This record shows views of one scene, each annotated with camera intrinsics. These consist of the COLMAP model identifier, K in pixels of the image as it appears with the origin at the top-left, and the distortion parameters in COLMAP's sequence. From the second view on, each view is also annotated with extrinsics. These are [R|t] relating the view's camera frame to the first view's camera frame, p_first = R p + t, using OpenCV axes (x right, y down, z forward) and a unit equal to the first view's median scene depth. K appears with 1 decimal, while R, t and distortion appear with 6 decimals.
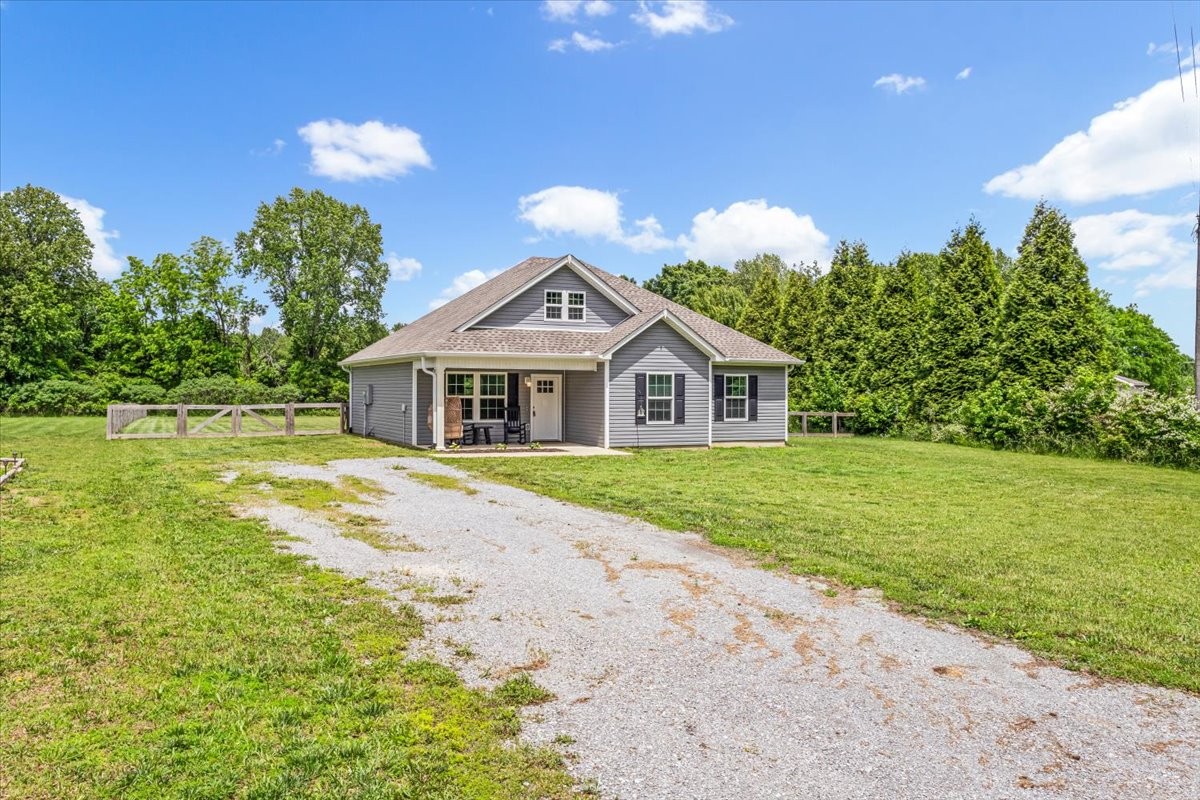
lens RADIAL K [[957.0, 0, 567.7], [0, 957.0, 386.0], [0, 0, 1]] dist [0.055448, -0.002892]
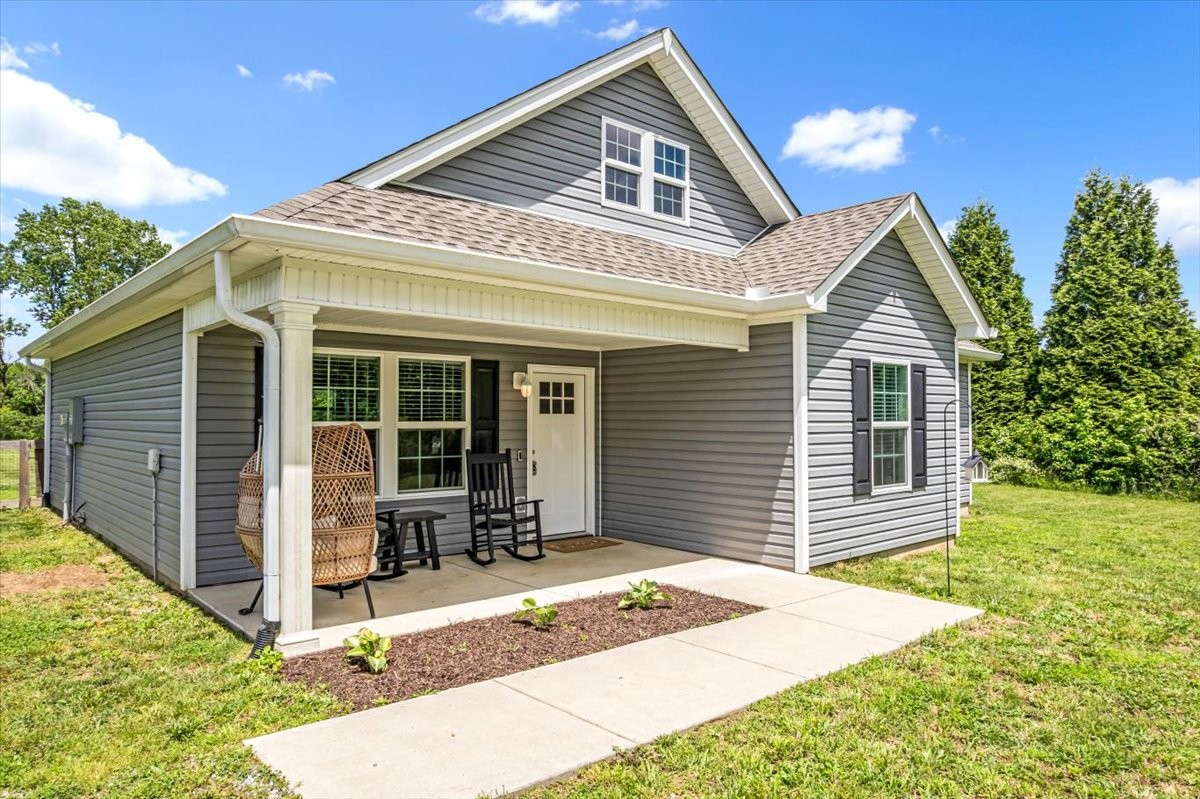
lens RADIAL K [[790.2, 0, 583.3], [0, 790.2, 395.1], [0, 0, 1]] dist [-0.022397, 0.001261]
pose [[0.956584, 0.005417, 0.291405, -0.111609], [0.002011, 0.999681, -0.025185, 0.008038], [-0.291449, 0.024678, 0.956268, 0.716425]]
